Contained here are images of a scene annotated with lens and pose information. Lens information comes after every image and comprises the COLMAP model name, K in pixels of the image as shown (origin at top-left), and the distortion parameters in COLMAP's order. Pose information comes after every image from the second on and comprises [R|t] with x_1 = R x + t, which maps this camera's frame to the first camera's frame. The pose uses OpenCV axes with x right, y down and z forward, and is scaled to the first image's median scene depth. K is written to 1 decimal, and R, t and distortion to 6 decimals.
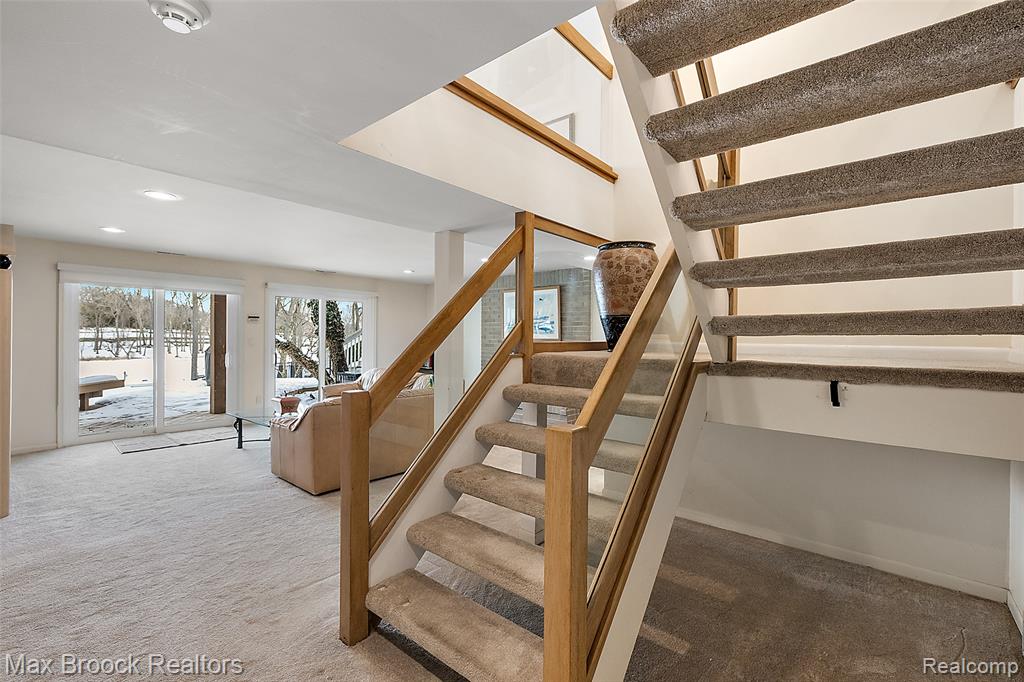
lens RADIAL K [[443.0, 0, 507.3], [0, 443.0, 337.9], [0, 0, 1]] dist [0.008003, -0.000130]
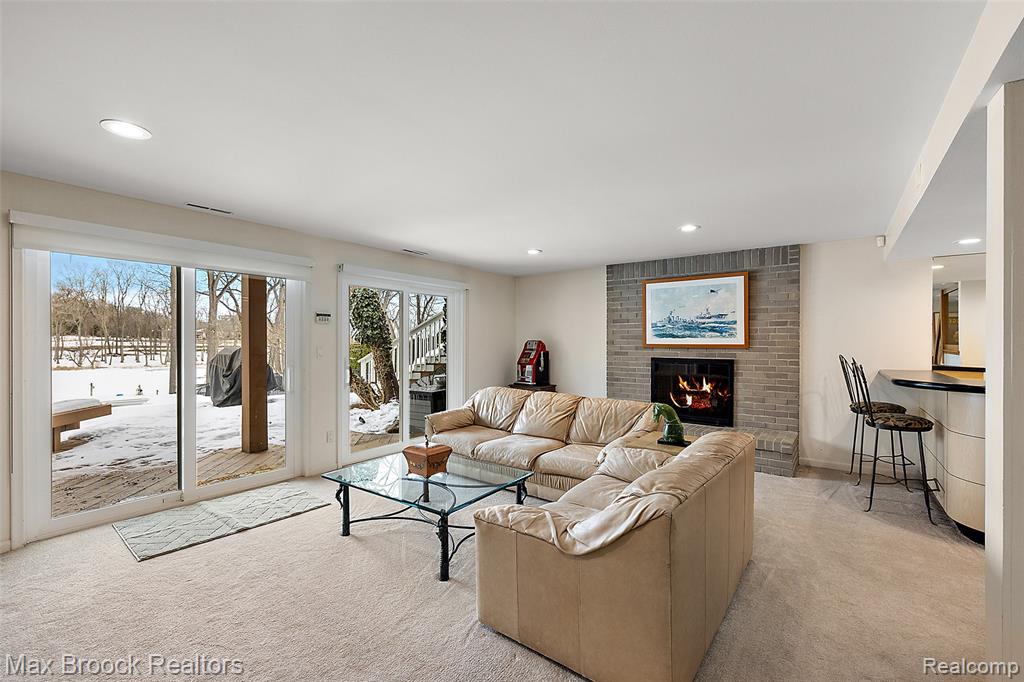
lens RADIAL K [[443.0, 0, 519.0], [0, 443.0, 341.2], [0, 0, 1]] dist [0.008003, -0.000130]
pose [[0.998312, -0.004669, 0.057896, -0.255328], [0.005083, 0.999963, -0.007008, -0.000159], [-0.057862, 0.007290, 0.998298, 0.253268]]
